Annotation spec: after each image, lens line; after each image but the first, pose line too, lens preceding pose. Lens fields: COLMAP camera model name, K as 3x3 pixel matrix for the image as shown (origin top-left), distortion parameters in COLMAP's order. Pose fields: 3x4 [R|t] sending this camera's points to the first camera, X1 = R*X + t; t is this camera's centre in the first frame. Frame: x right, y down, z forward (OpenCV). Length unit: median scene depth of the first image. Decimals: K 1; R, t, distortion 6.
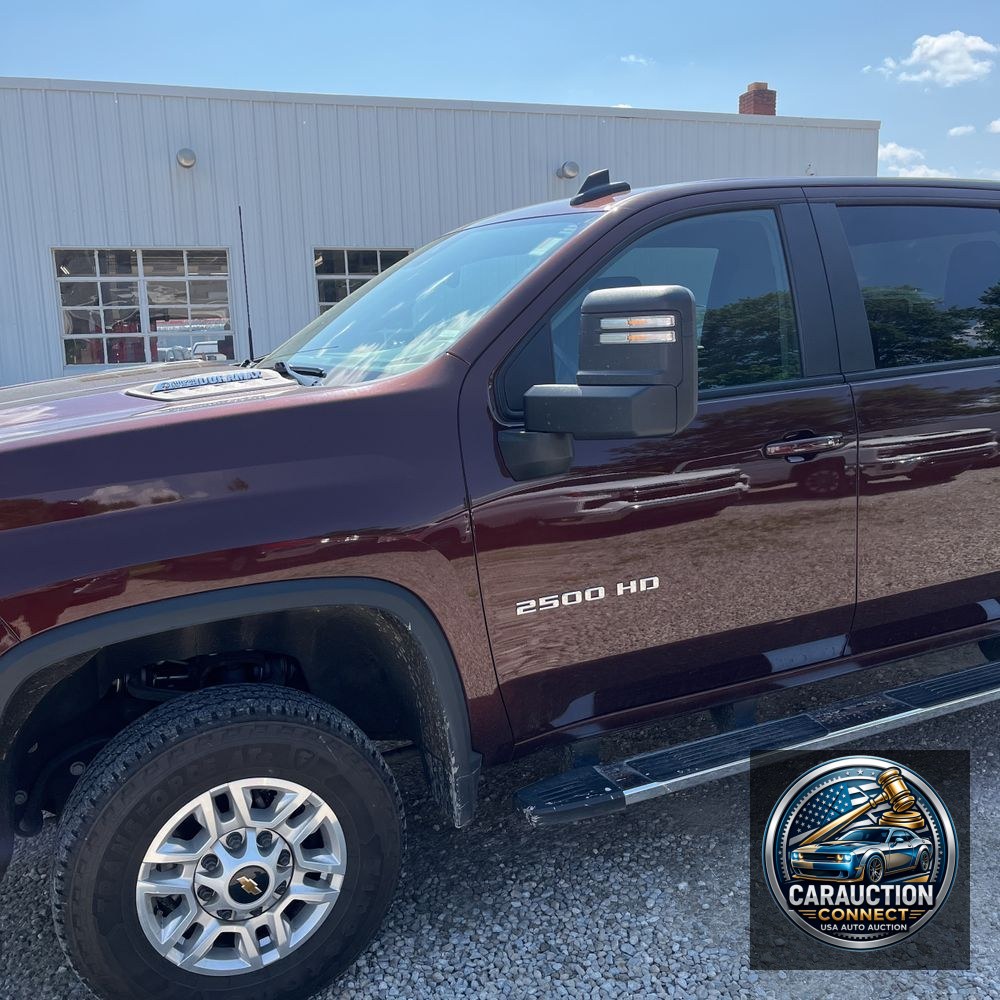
lens RADIAL K [[1017.0, 0, 497.4], [0, 1017.0, 505.7], [0, 0, 1]] dist [0.026076, 0.000000]
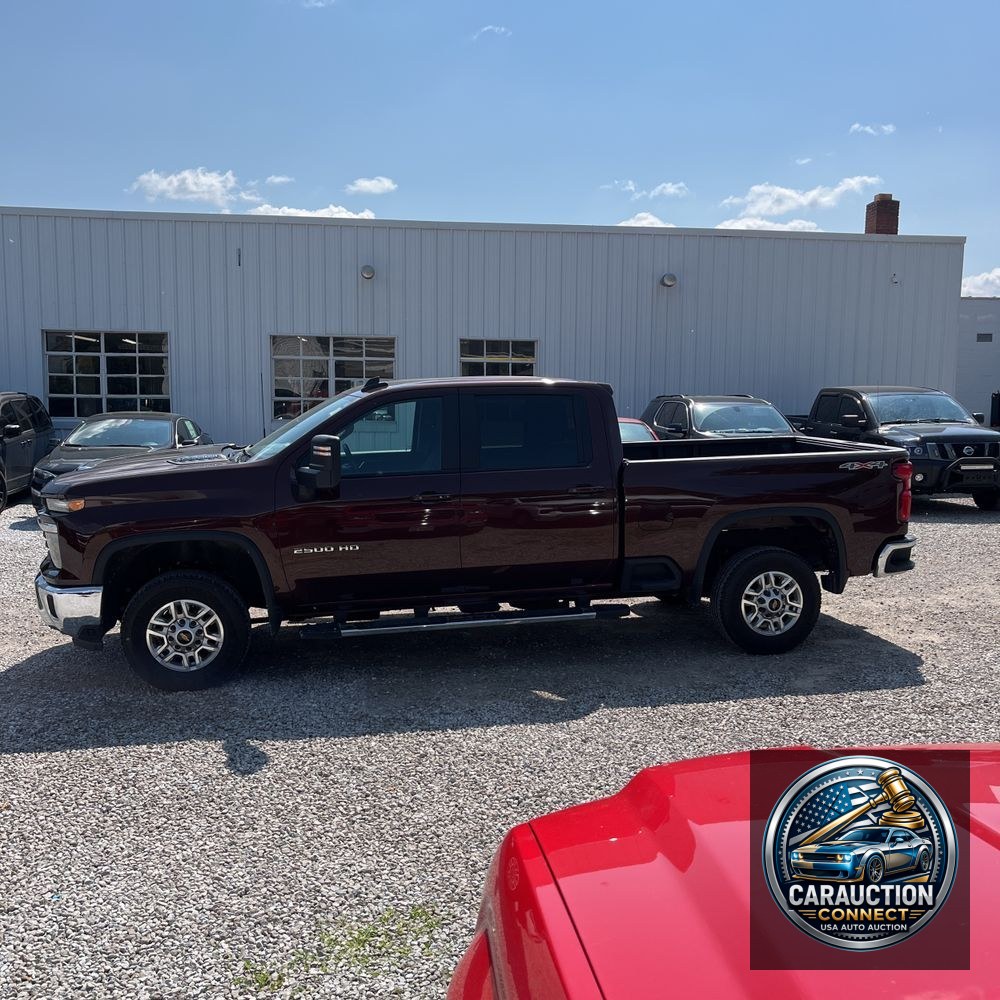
lens RADIAL K [[1017.0, 0, 516.4], [0, 1017.0, 502.6], [0, 0, 1]] dist [0.026076, 0.000000]
pose [[0.973752, 0.065987, -0.217837, 1.172285], [-0.077282, 0.996050, -0.043734, 0.048979], [0.214091, 0.059421, 0.975005, -1.491015]]
